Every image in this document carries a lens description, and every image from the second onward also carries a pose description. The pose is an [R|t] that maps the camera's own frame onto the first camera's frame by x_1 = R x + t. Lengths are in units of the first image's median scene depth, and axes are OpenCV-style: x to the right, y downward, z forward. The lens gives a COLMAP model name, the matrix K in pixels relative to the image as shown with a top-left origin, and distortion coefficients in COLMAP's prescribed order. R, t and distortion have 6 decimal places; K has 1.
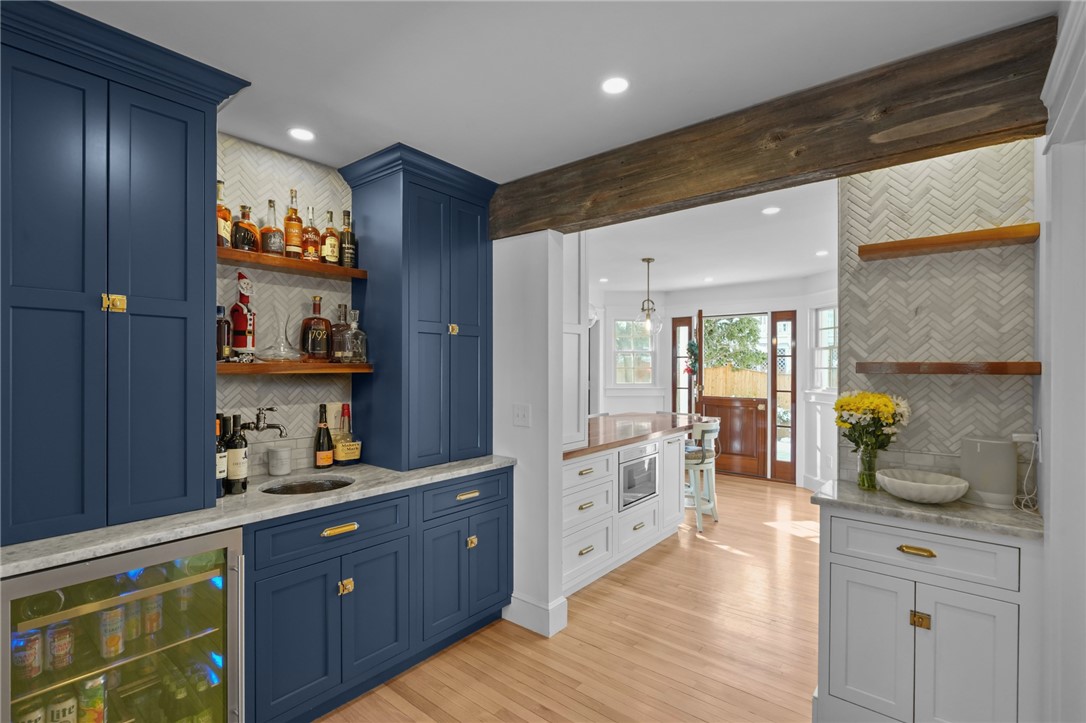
lens RADIAL K [[501.6, 0, 539.6], [0, 501.6, 366.7], [0, 0, 1]] dist [-0.000724, 0.000375]
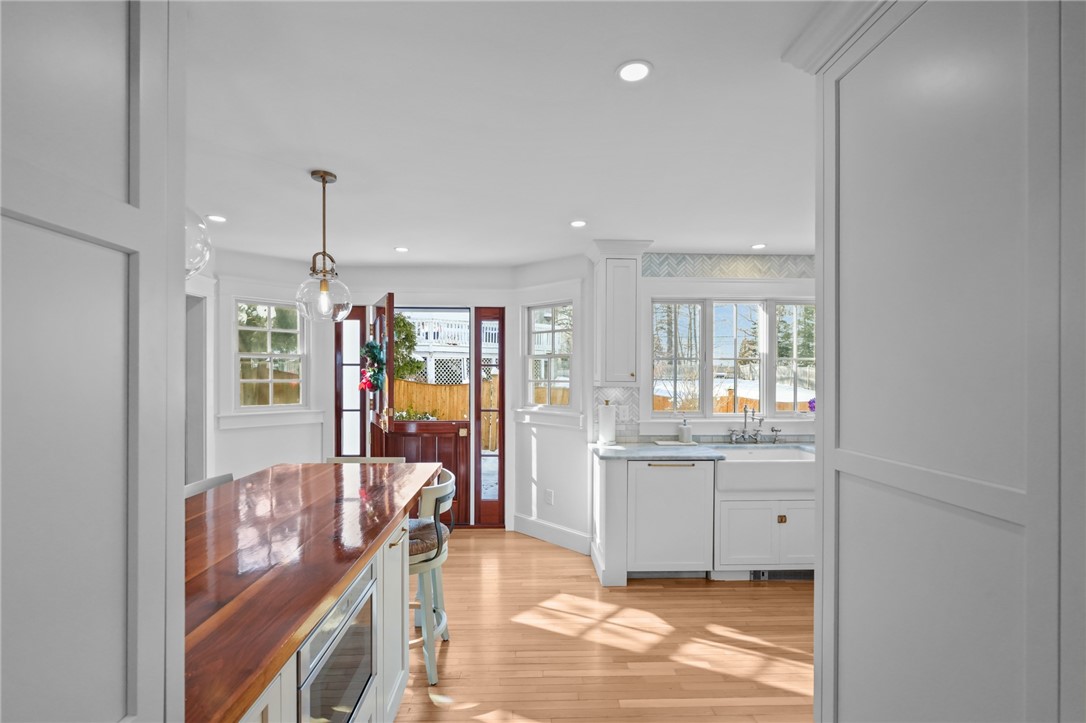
lens RADIAL K [[494.0, 0, 538.6], [0, 494.0, 375.9], [0, 0, 1]] dist [-0.000294, -0.000213]
pose [[0.750094, -0.000950, 0.661331, 0.097603], [-0.000551, 0.999998, 0.002062, -0.016377], [-0.661331, -0.001910, 0.750091, 1.008785]]
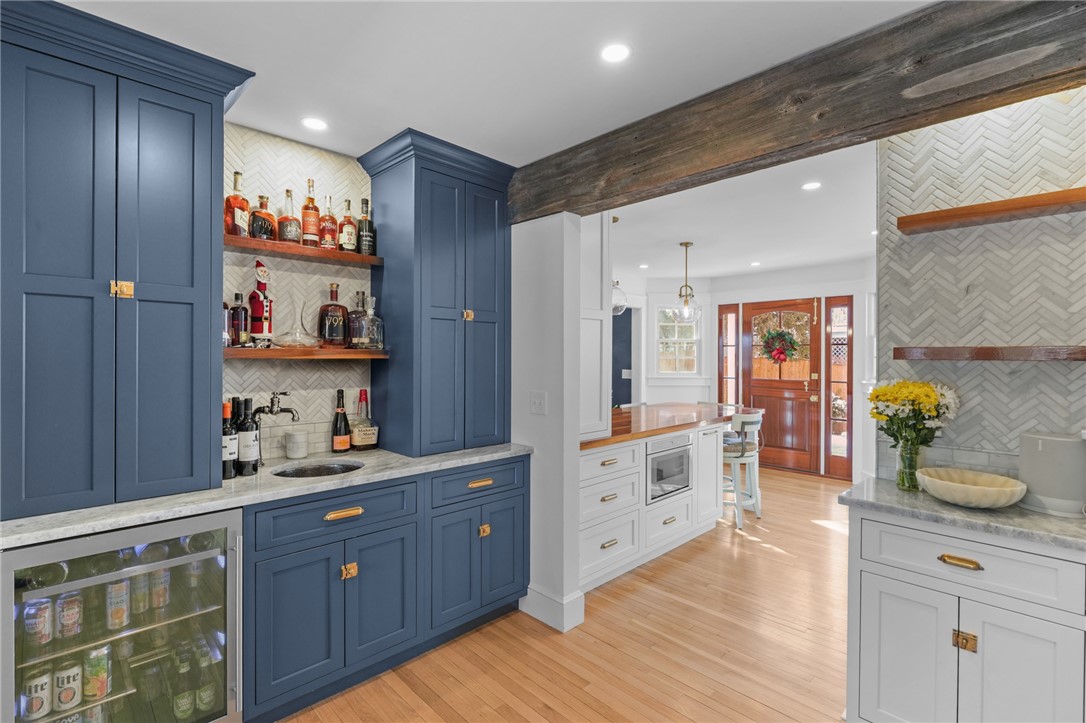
lens RADIAL K [[496.8, 0, 542.7], [0, 496.8, 355.9], [0, 0, 1]] dist [0.000138, -0.000973]
pose [[0.994269, 0.001762, -0.106889, 0.096116], [-0.001941, 0.999997, -0.001569, 0.008497], [0.106886, 0.001767, 0.994270, 0.048291]]
